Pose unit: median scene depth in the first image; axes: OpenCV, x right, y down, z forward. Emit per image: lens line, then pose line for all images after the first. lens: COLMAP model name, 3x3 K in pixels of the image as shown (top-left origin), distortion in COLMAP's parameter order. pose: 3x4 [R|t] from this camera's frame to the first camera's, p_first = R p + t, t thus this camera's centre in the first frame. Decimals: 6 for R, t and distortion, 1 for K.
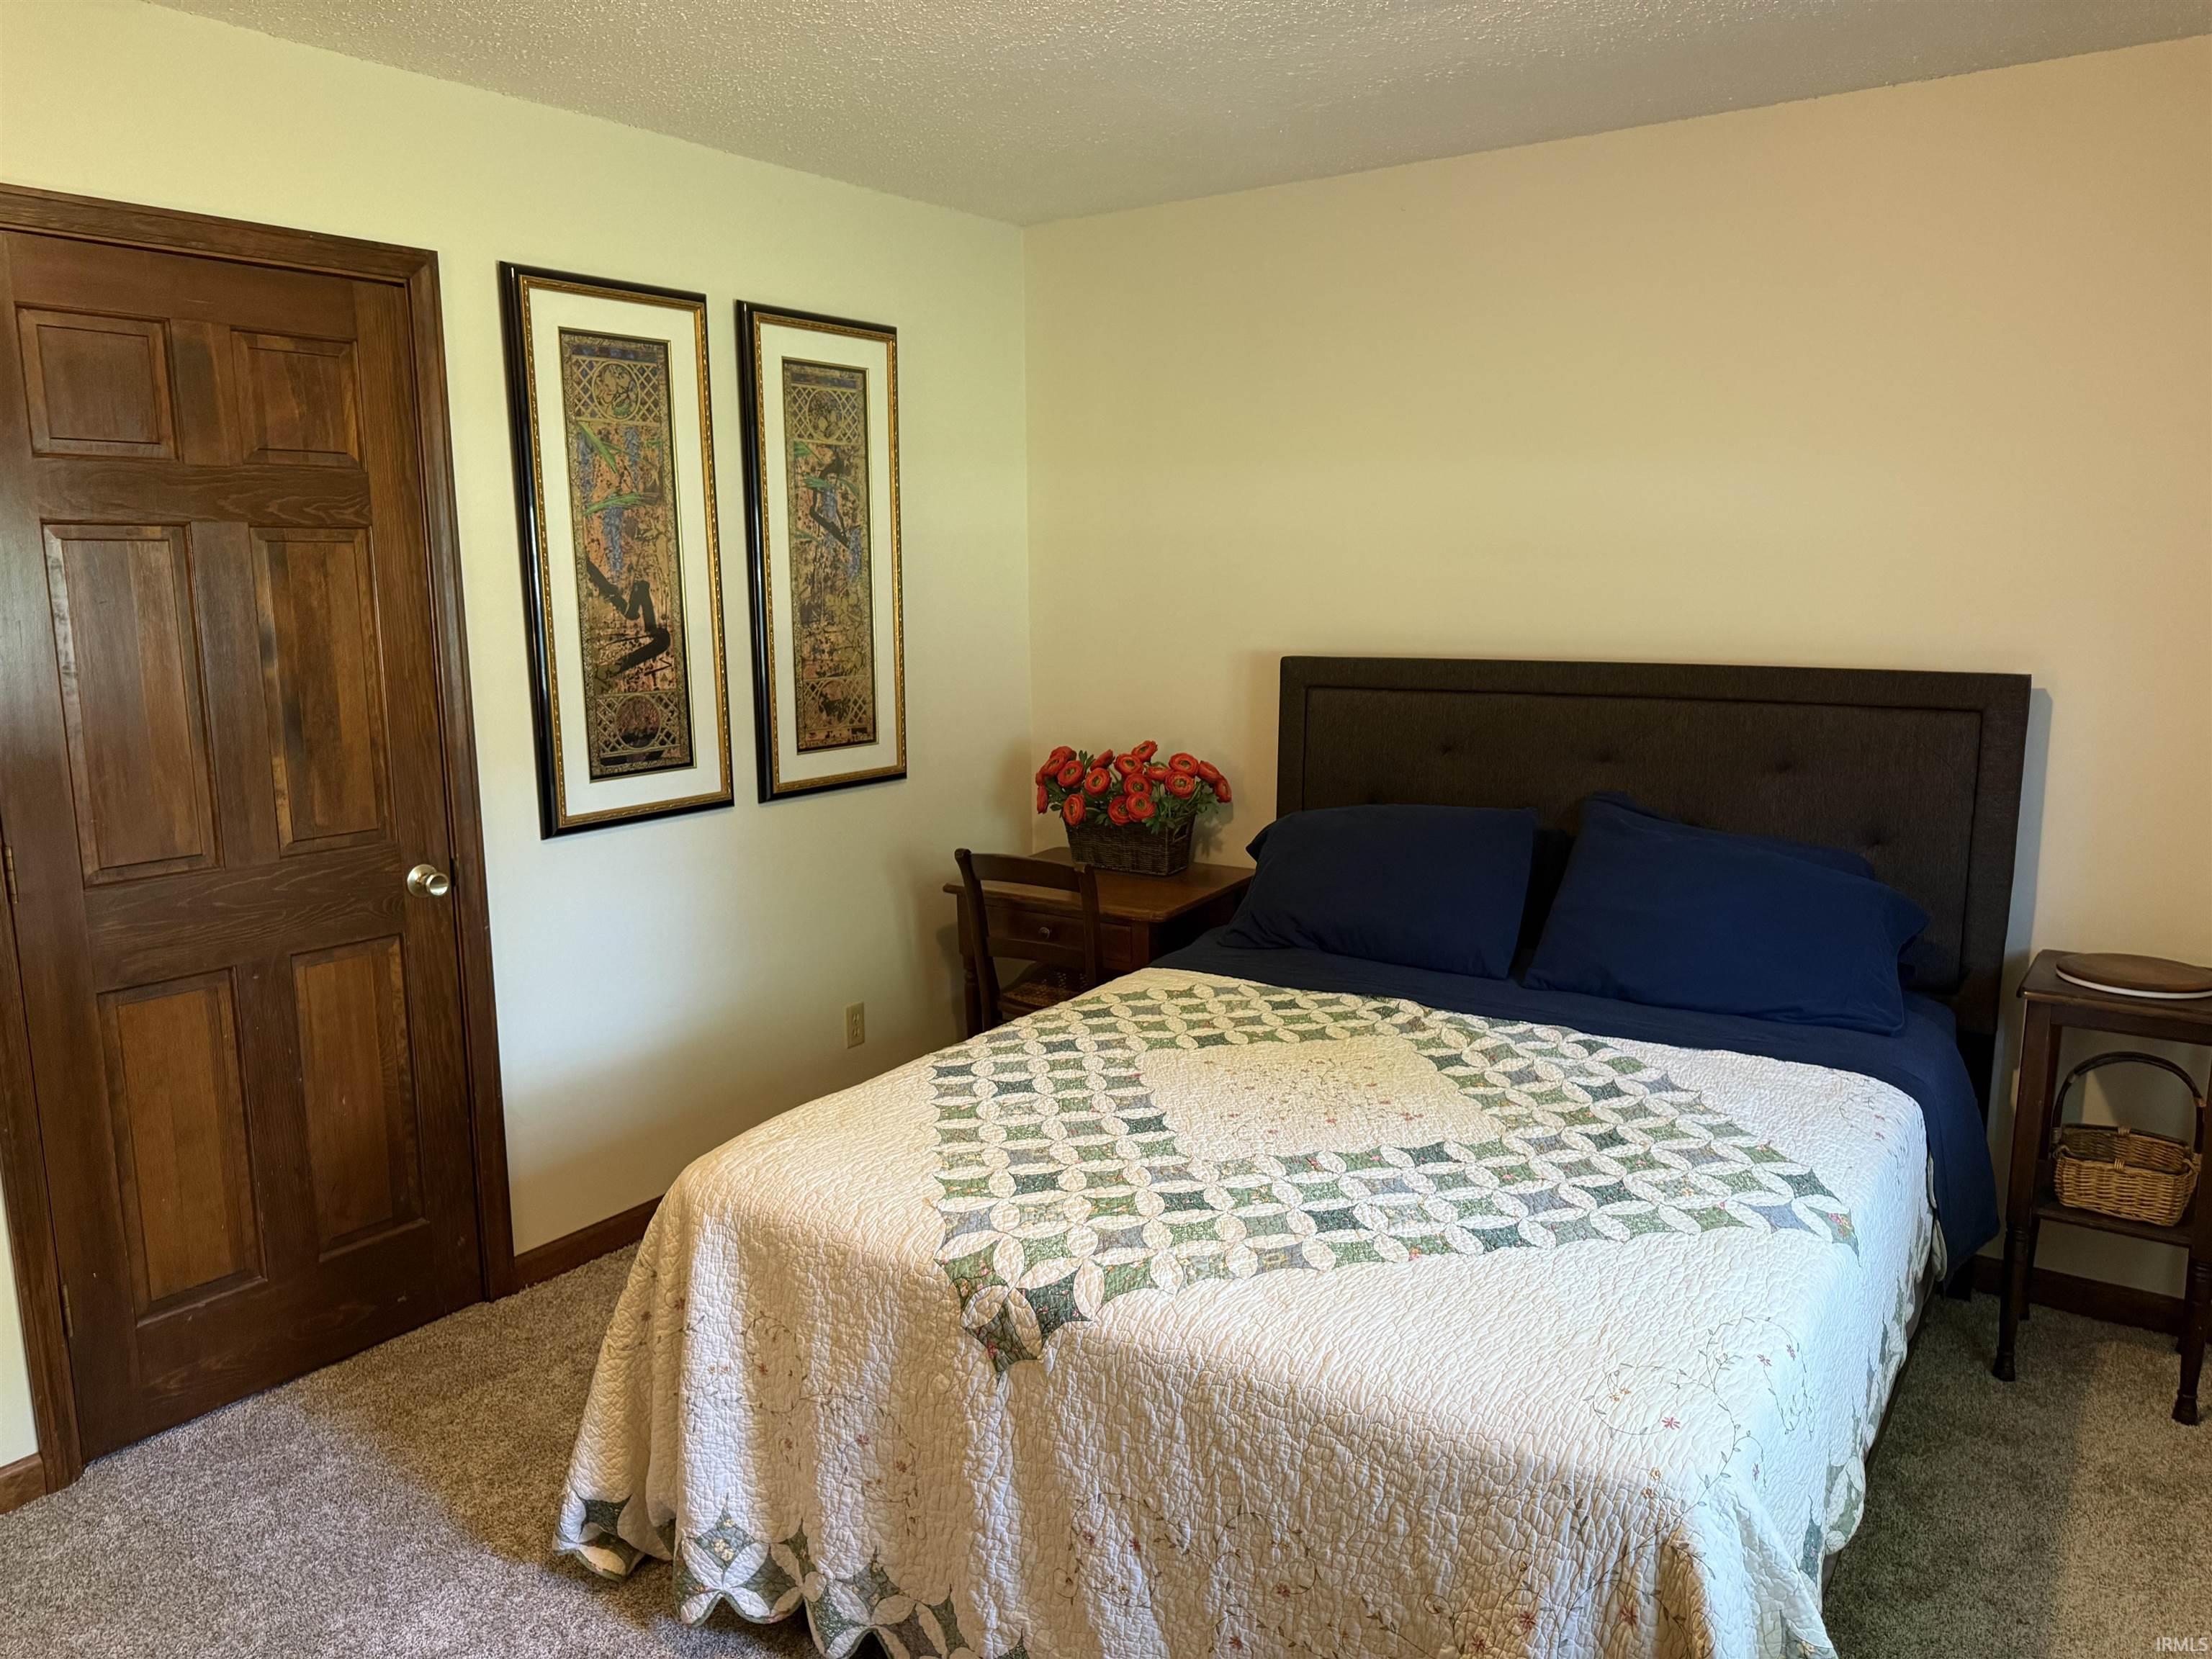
lens RADIAL K [[1546.9, 0, 1106.0], [0, 1546.9, 829.5], [0, 0, 1]] dist [0.086390, -0.113538]
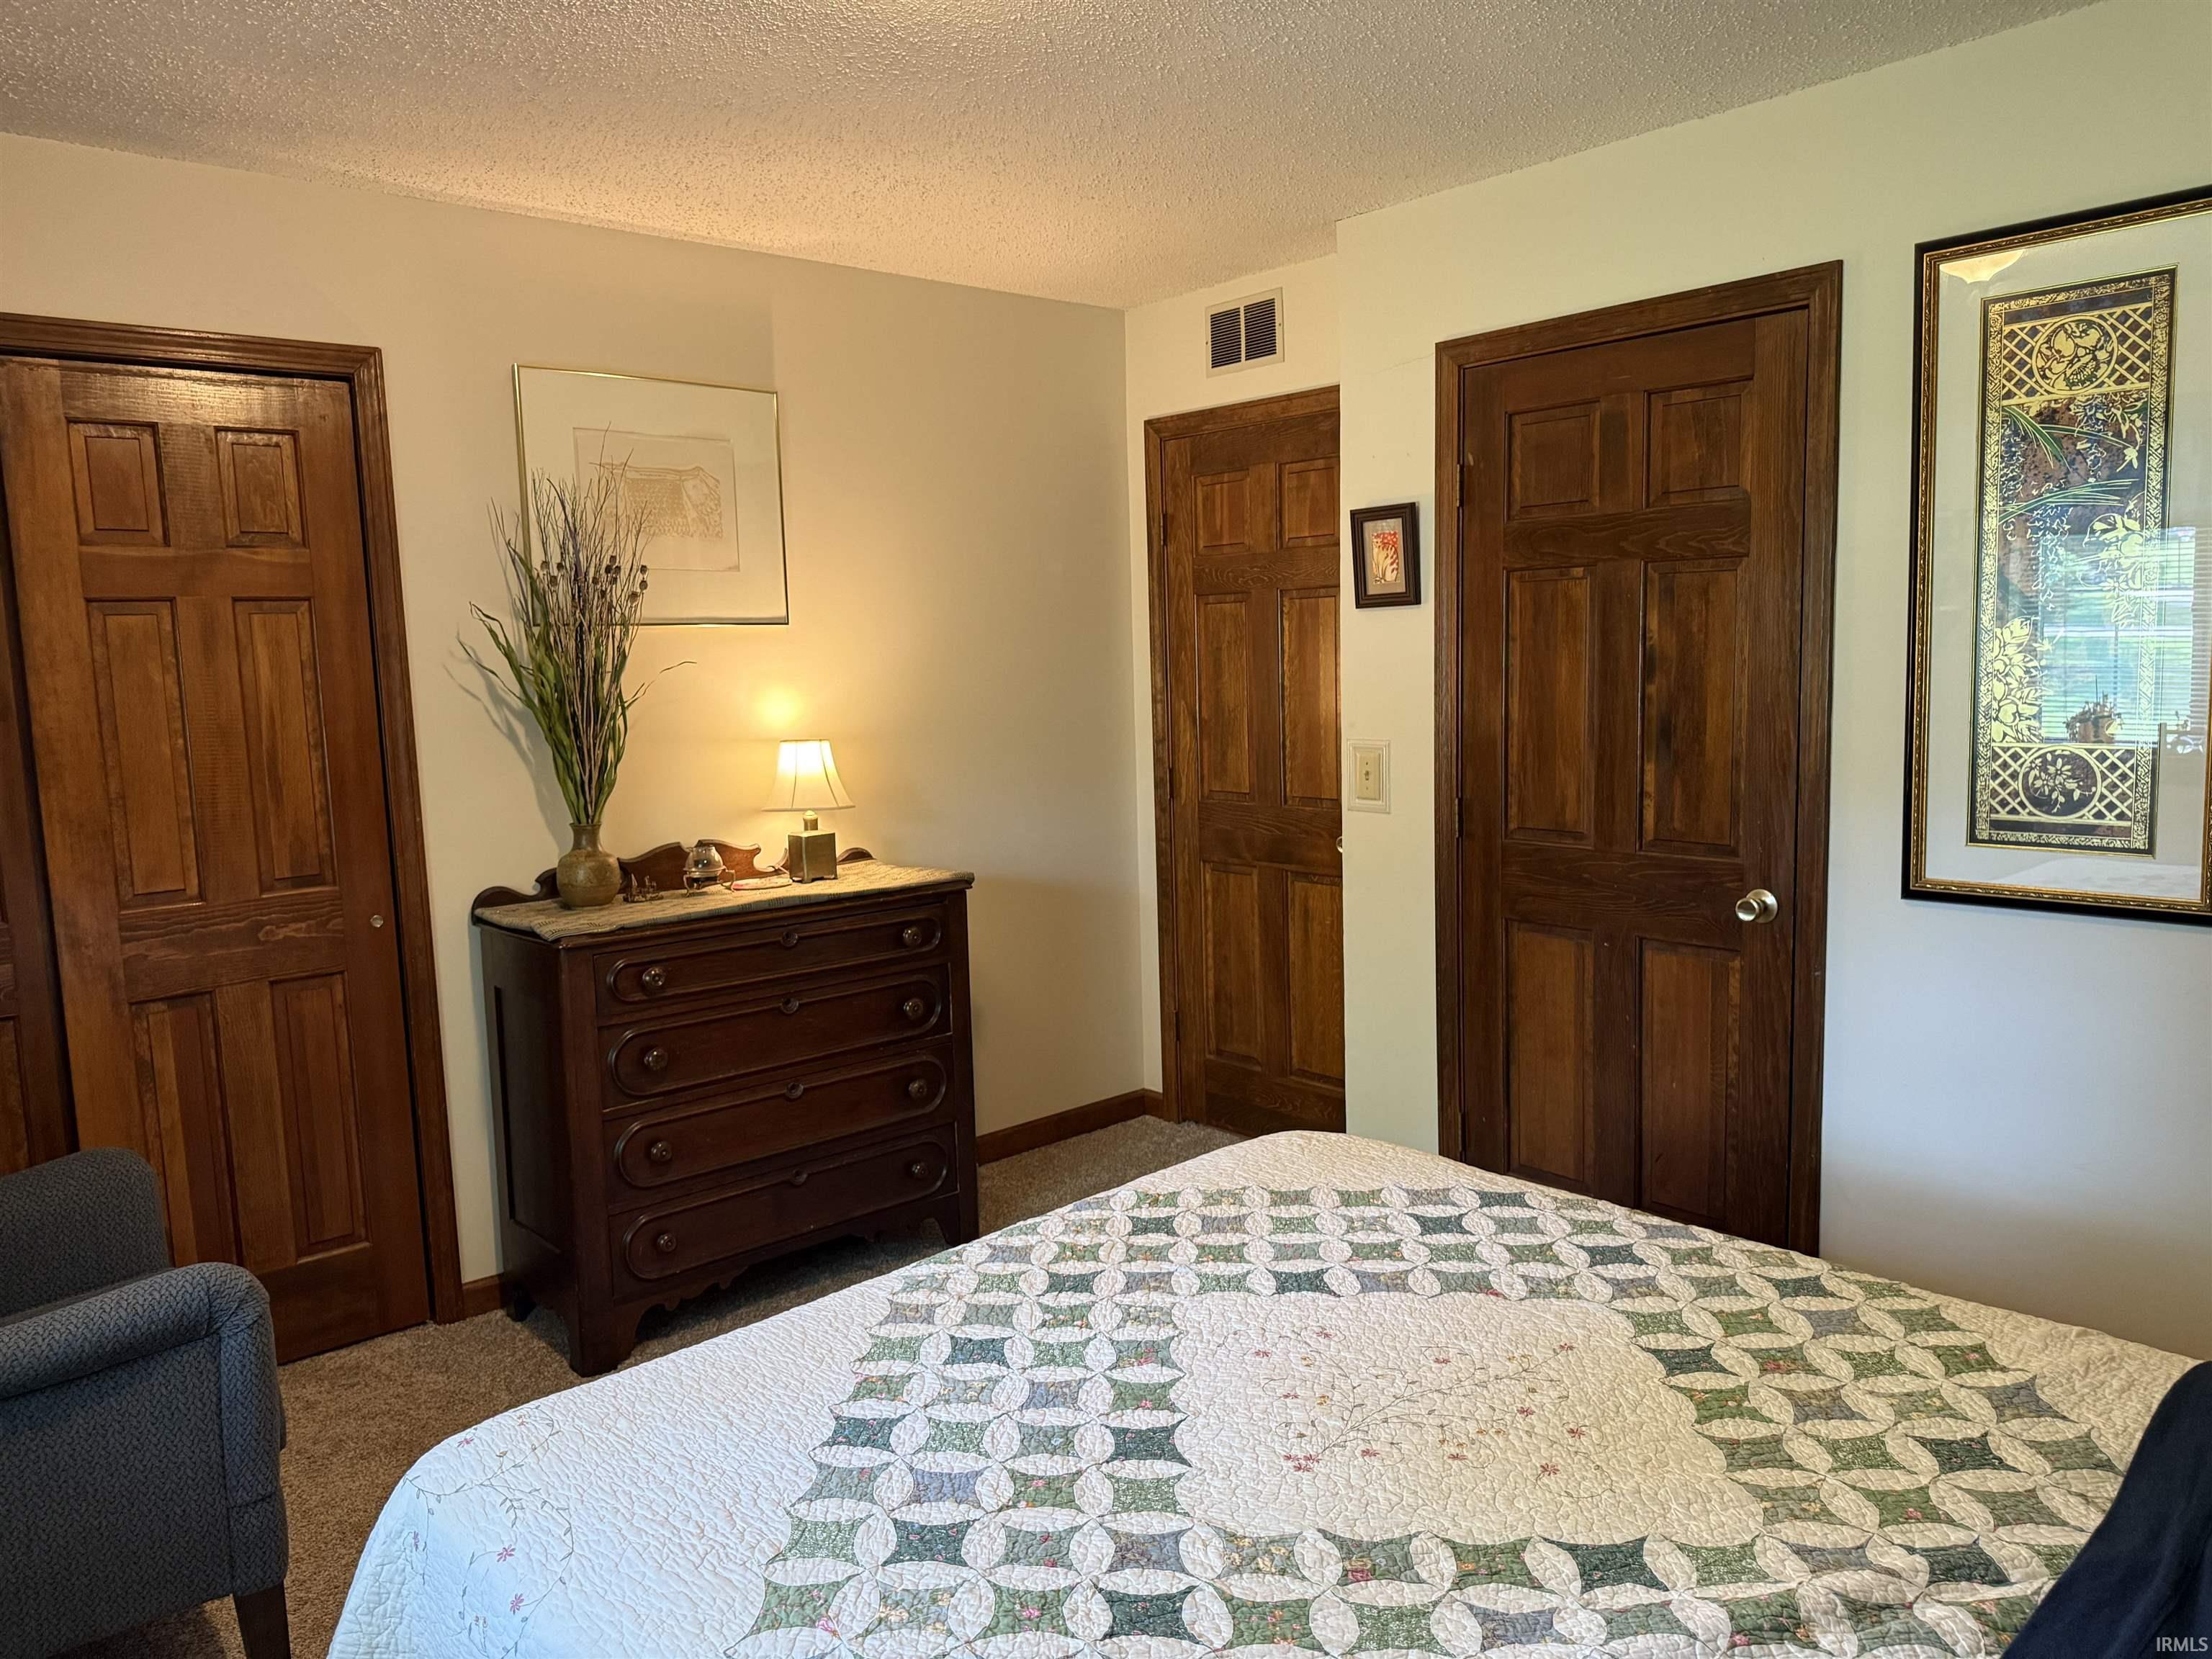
lens RADIAL K [[1565.7, 0, 1106.0], [0, 1565.7, 829.5], [0, 0, 1]] dist [0.070891, -0.086531]
pose [[-0.216131, 0.132576, -0.967322, 0.672175], [-0.138466, 0.976563, 0.164780, -0.133207], [0.966496, 0.169555, -0.192708, 0.848032]]
